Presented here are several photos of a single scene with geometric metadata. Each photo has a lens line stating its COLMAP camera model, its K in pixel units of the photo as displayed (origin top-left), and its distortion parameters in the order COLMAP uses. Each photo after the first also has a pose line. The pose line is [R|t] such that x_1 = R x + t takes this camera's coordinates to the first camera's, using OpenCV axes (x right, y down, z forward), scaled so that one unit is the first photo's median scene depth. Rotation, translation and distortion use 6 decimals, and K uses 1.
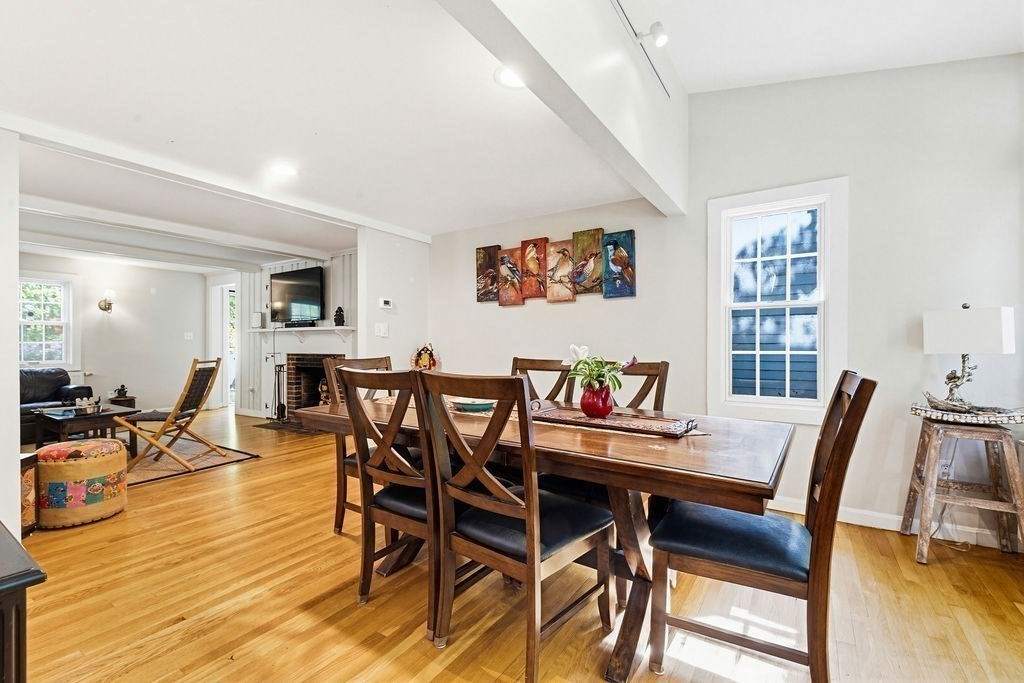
lens RADIAL K [[449.3, 0, 514.9], [0, 449.3, 345.7], [0, 0, 1]] dist [0.007302, -0.000493]
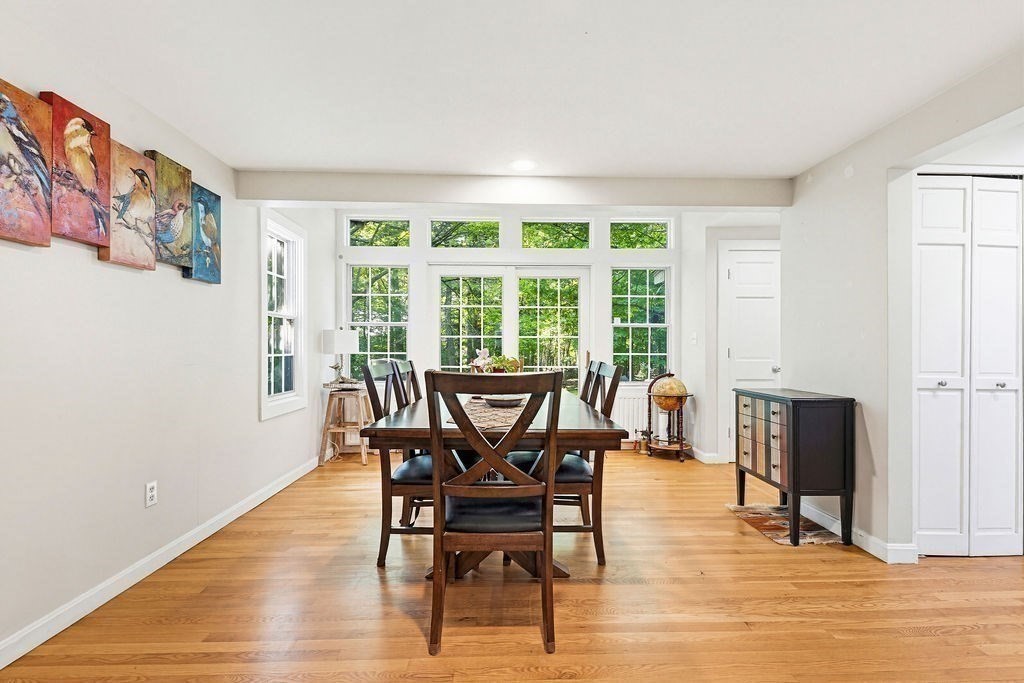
lens RADIAL K [[449.3, 0, 519.9], [0, 449.3, 348.2], [0, 0, 1]] dist [0.007302, -0.000493]
pose [[-0.579368, 0.004617, 0.815053, -0.557716], [0.001835, 0.999989, -0.004360, 0.002153], [-0.815064, -0.001030, -0.579370, 0.878627]]
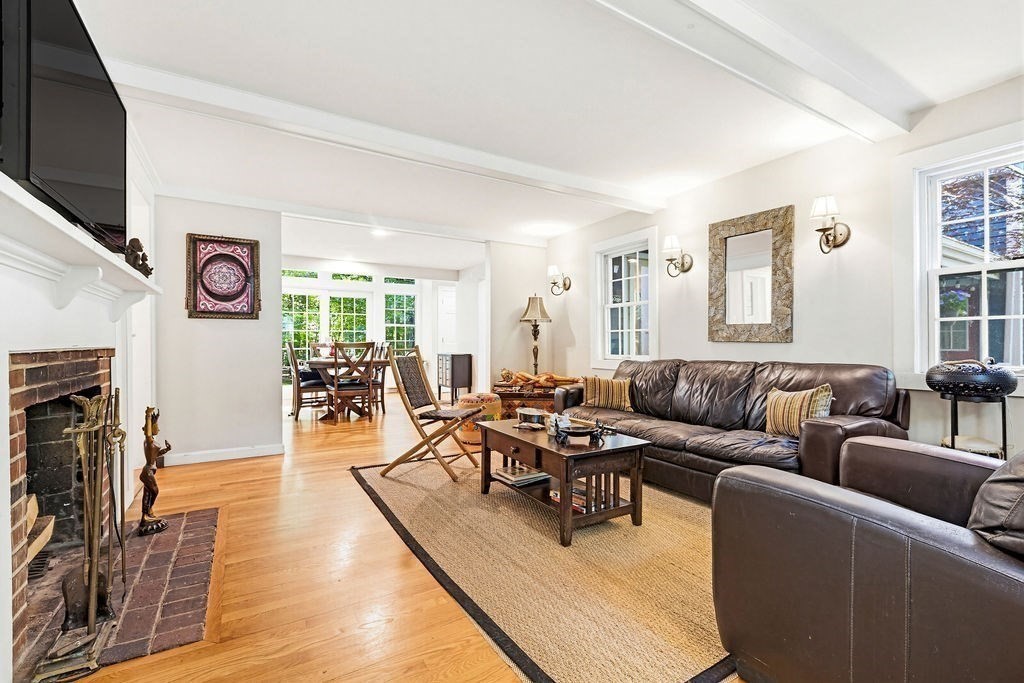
lens RADIAL K [[449.3, 0, 514.6], [0, 449.3, 341.8], [0, 0, 1]] dist [0.007302, -0.000493]
pose [[-0.896220, 0.004858, 0.443583, -1.104125], [0.004785, 0.999988, -0.001283, 0.018718], [-0.443584, 0.000973, -0.896232, 1.493567]]
